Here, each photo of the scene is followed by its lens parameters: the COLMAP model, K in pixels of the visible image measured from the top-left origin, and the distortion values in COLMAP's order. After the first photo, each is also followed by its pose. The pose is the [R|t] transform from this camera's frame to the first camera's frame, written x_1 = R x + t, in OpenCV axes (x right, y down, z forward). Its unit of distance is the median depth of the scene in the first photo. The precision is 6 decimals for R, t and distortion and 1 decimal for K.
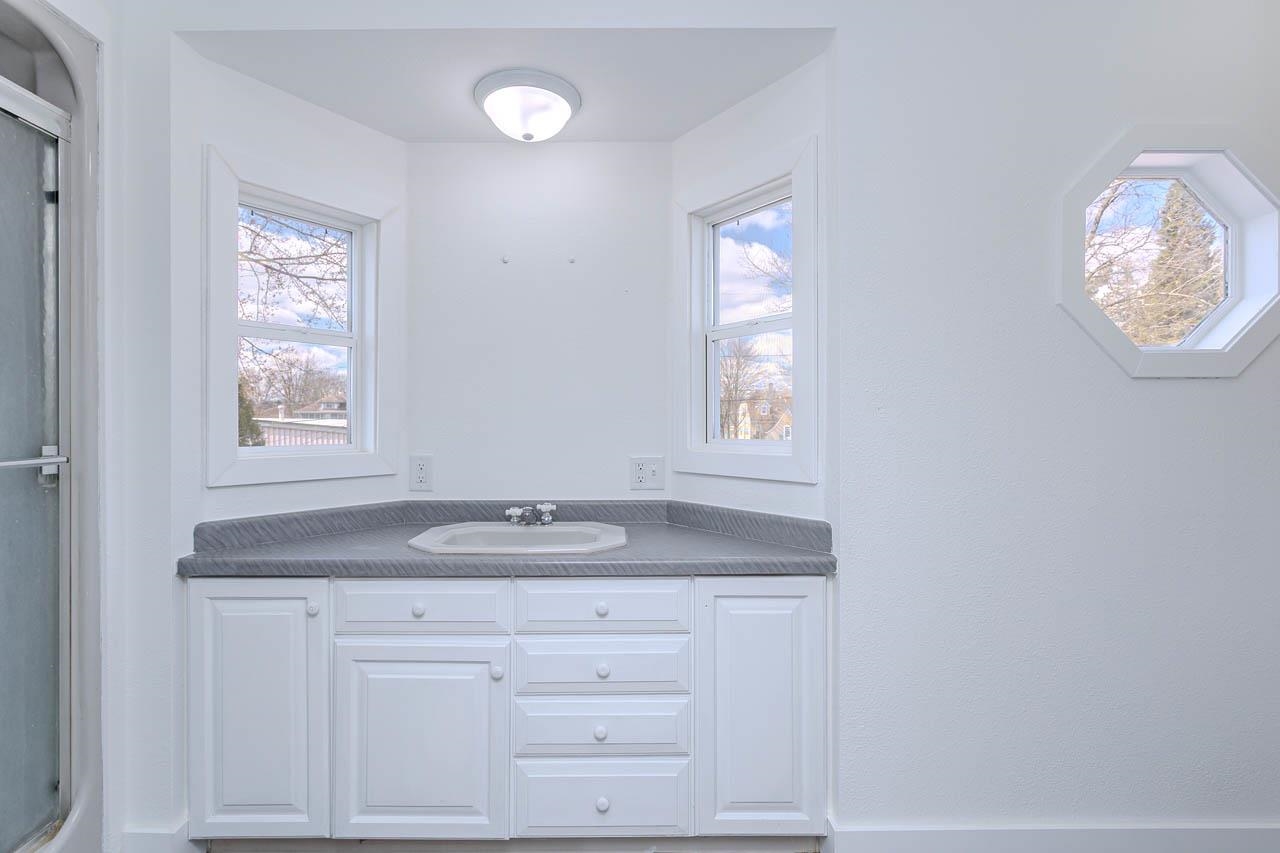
lens RADIAL K [[613.5, 0, 631.8], [0, 613.5, 424.8], [0, 0, 1]] dist [0.000399, 0.000424]
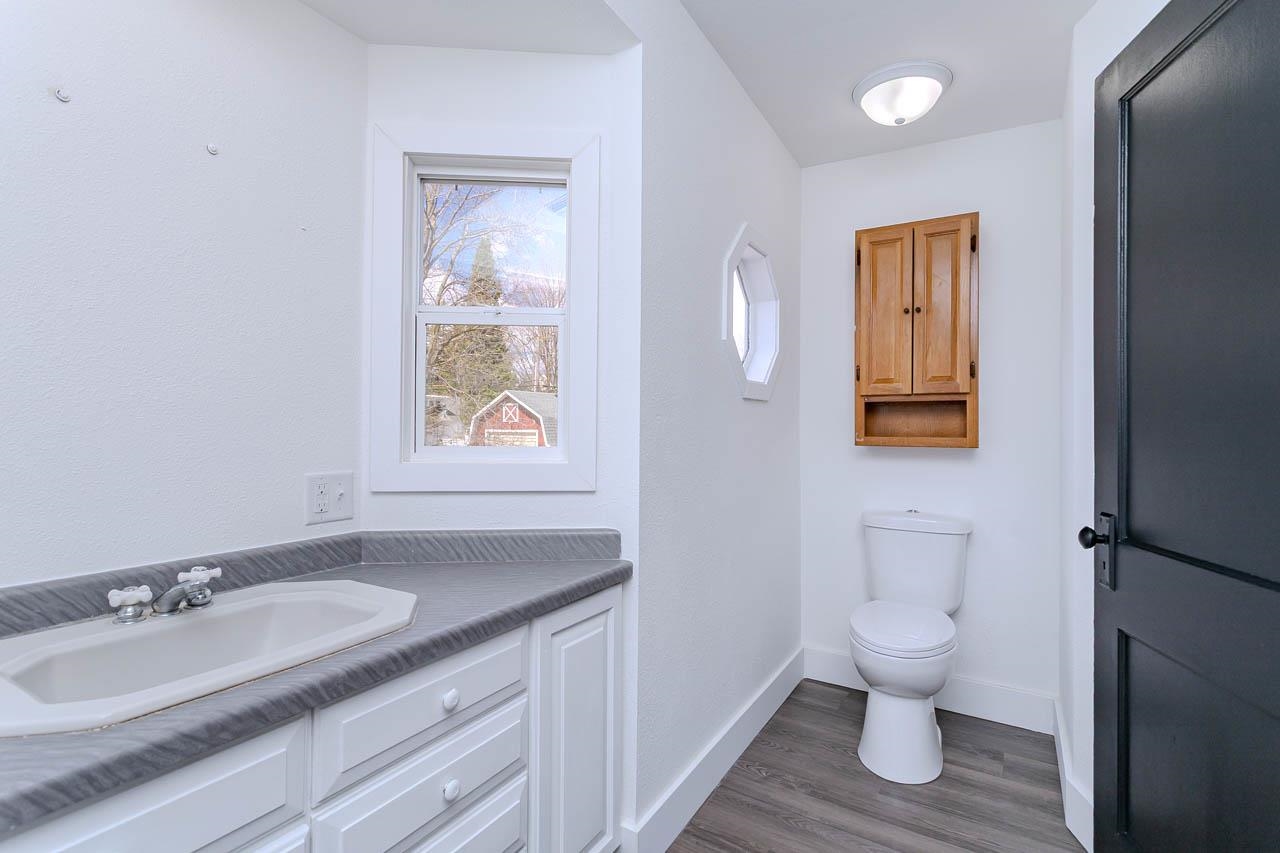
lens RADIAL K [[587.4, 0, 642.6], [0, 587.4, 428.4], [0, 0, 1]] dist [0.015297, 0.000646]
pose [[0.549808, 0.006654, 0.835264, -0.420303], [-0.005671, 0.999975, -0.004233, 0.000502], [-0.835271, -0.002409, 0.549832, 0.409704]]
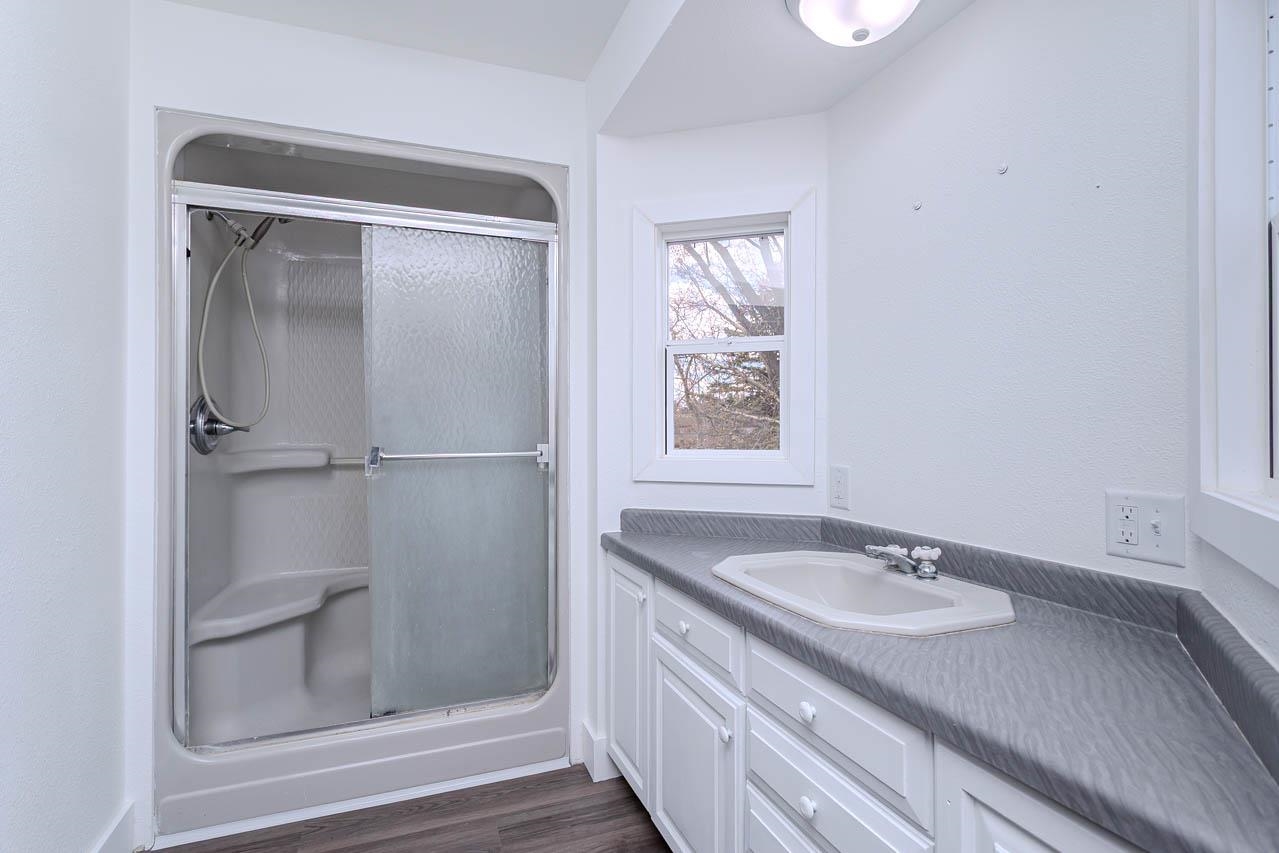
lens RADIAL K [[613.0, 0, 664.8], [0, 613.0, 426.8], [0, 0, 1]] dist [0.000399, 0.000424]
pose [[0.364475, -0.001267, -0.931212, 0.436921], [-0.003273, 0.999991, -0.002641, -0.003374], [0.931208, 0.004010, 0.364467, 0.543090]]
